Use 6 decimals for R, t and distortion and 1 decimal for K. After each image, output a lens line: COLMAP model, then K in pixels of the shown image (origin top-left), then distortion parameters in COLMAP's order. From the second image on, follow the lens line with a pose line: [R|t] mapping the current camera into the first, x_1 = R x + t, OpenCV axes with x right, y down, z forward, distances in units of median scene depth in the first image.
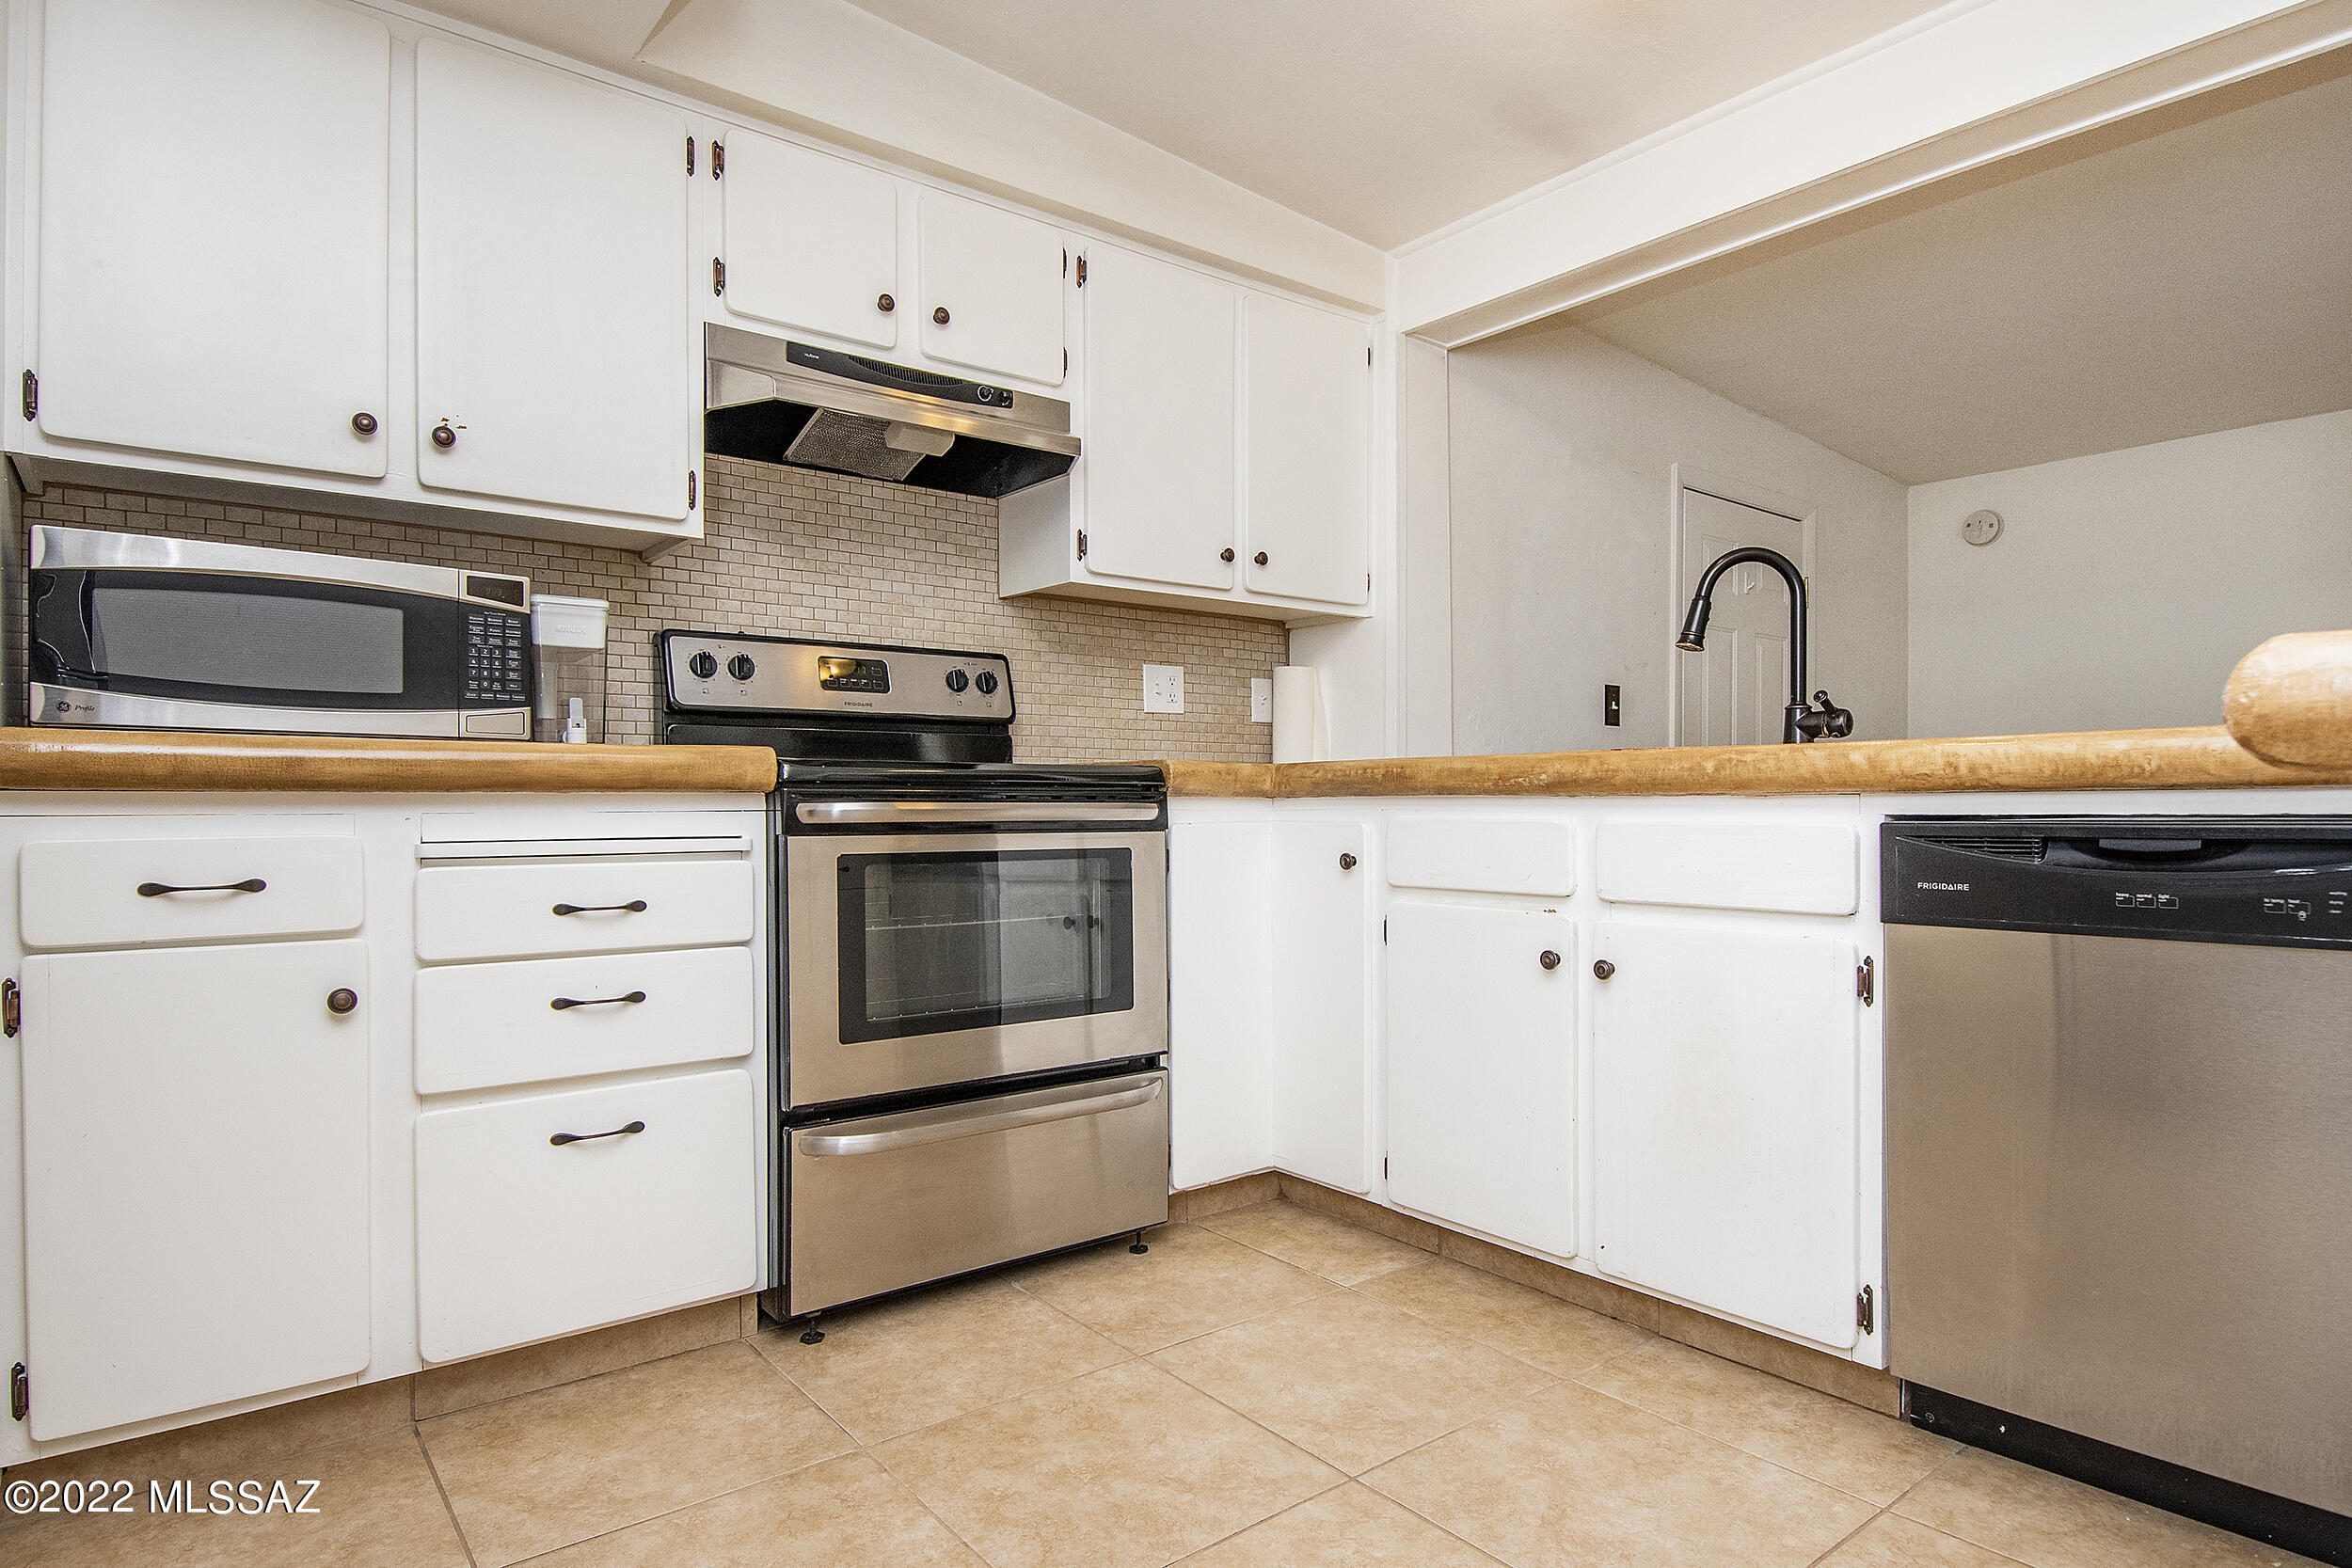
lens RADIAL K [[1306.6, 0, 1206.0], [0, 1306.6, 827.4], [0, 0, 1]] dist [0.000586, -0.000413]
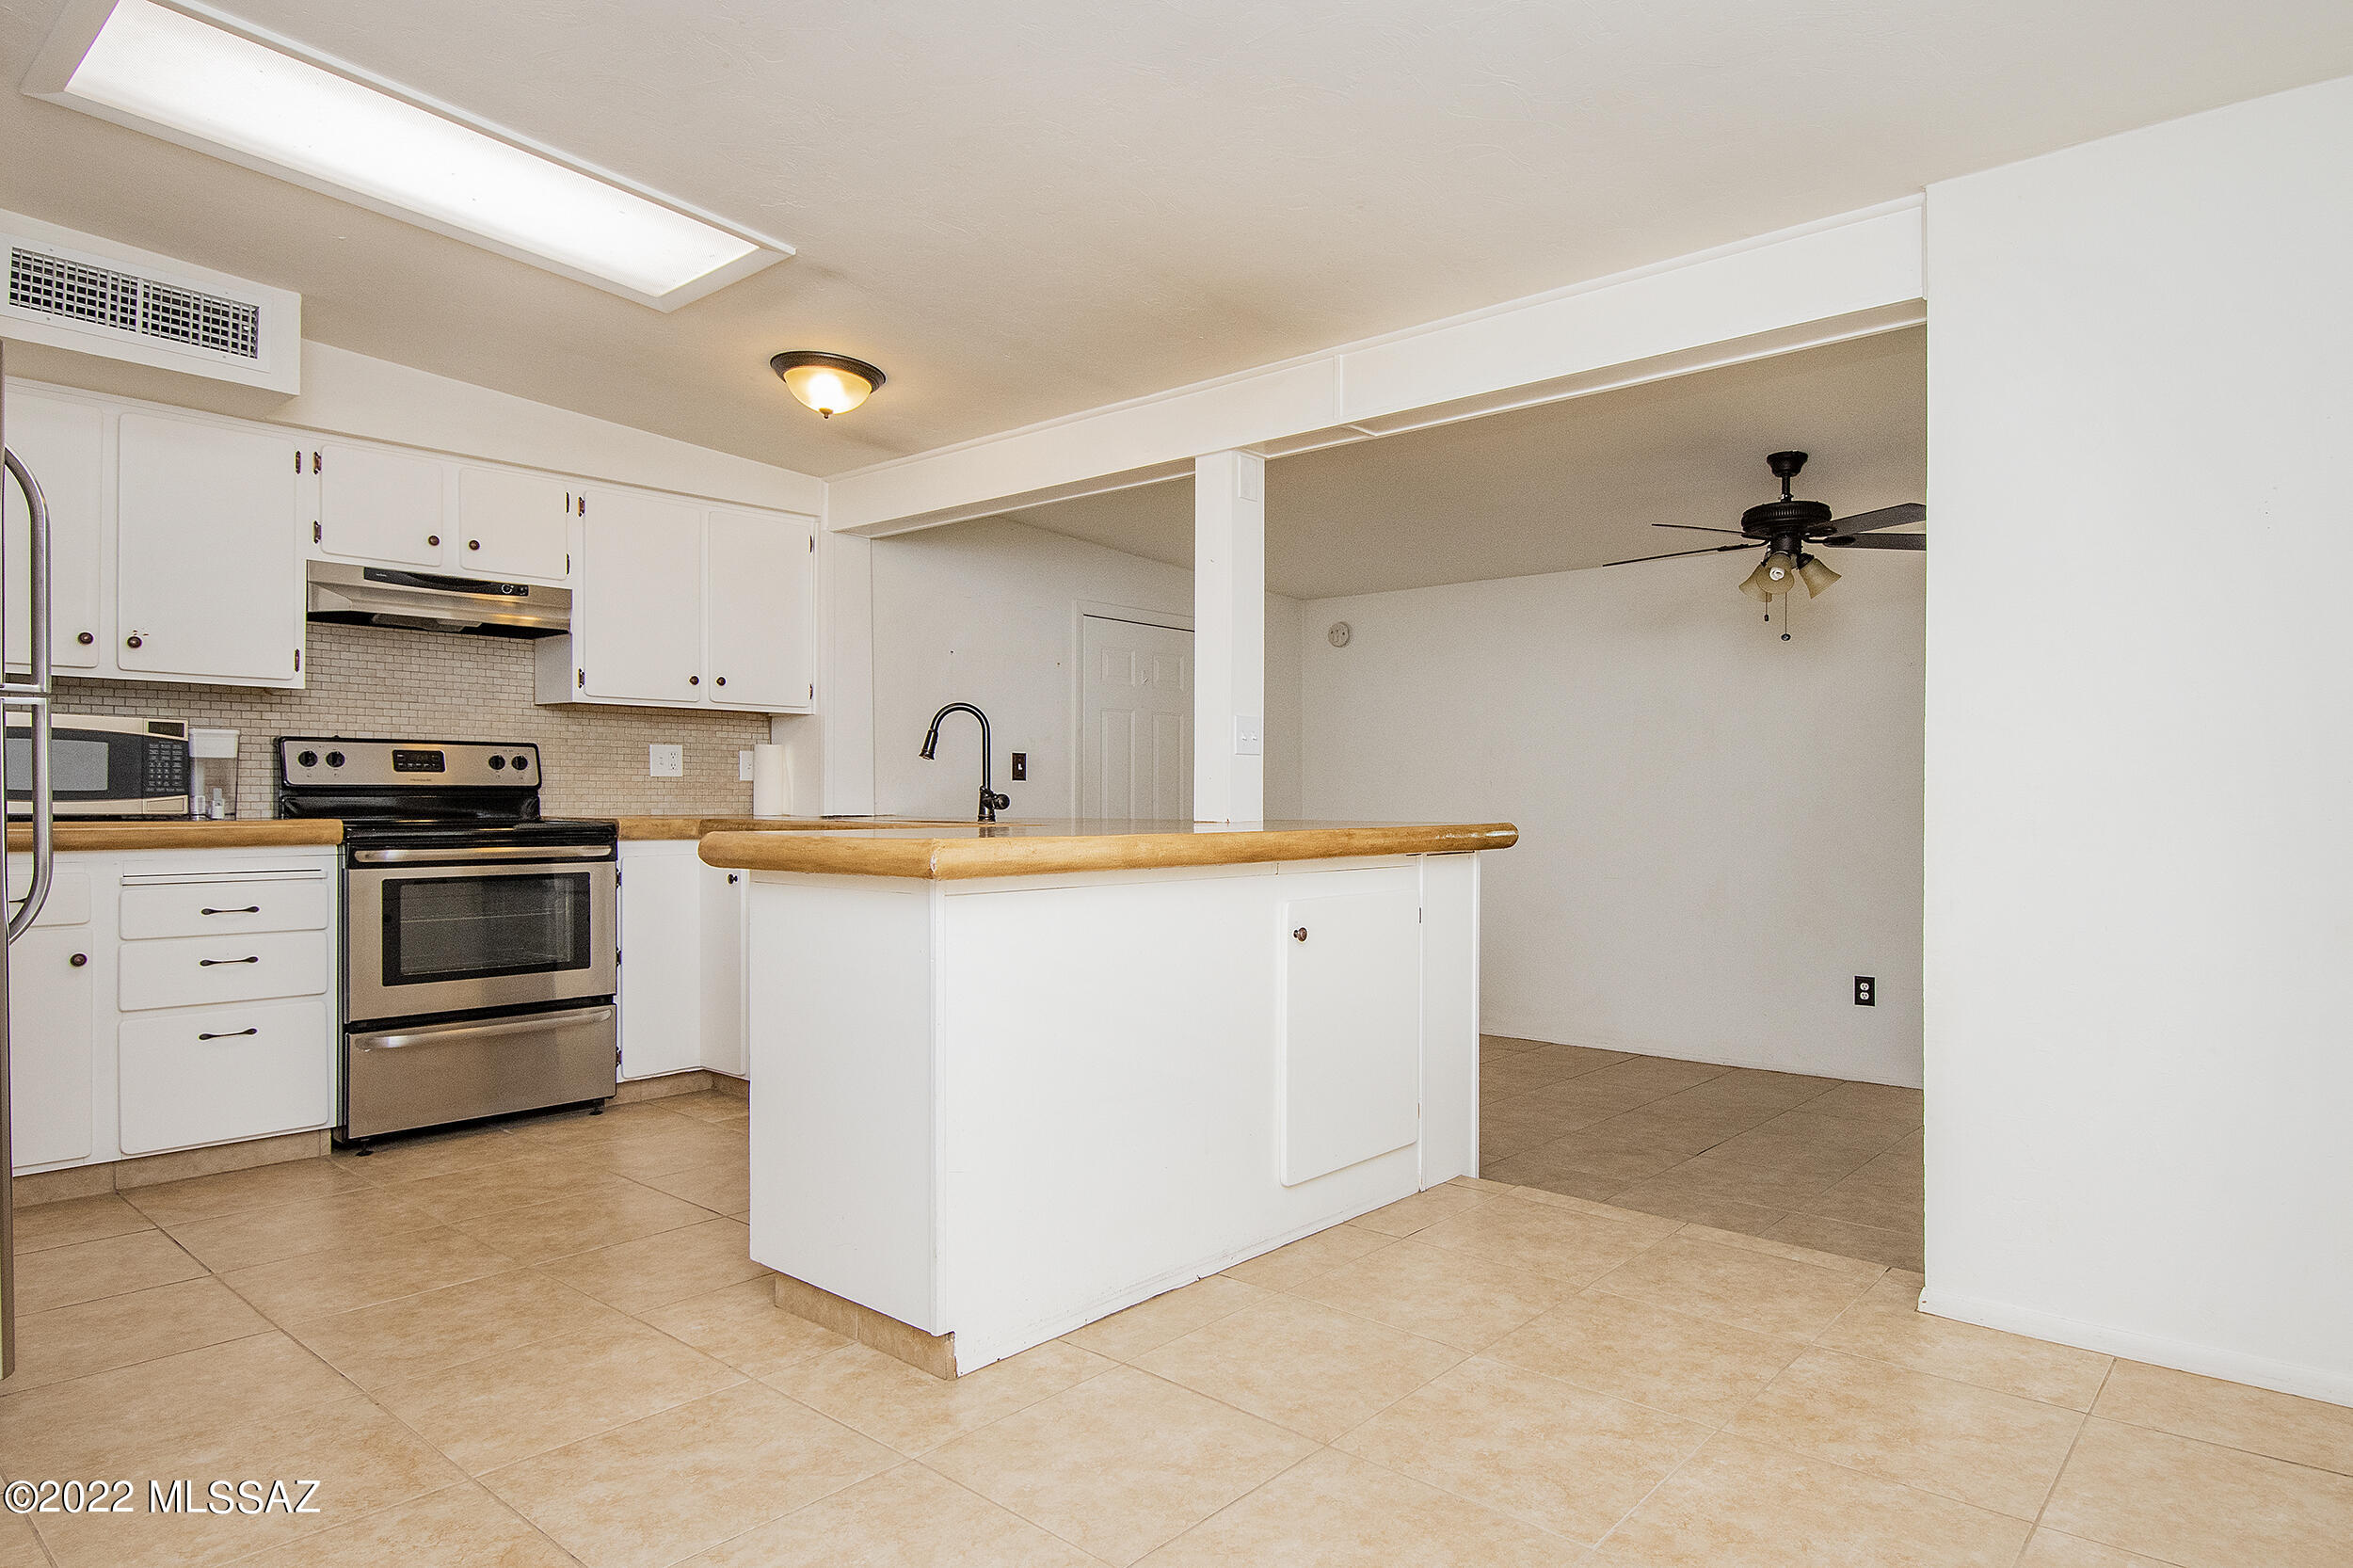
lens RADIAL K [[1381.3, 0, 1283.1], [0, 1381.3, 804.5], [0, 0, 1]] dist [-0.001979, -0.008901]
pose [[0.979054, 0.002572, 0.203583, 0.476838], [0.000663, 0.999875, -0.015820, -0.044299], [-0.203598, 0.015623, 0.978930, -0.963953]]
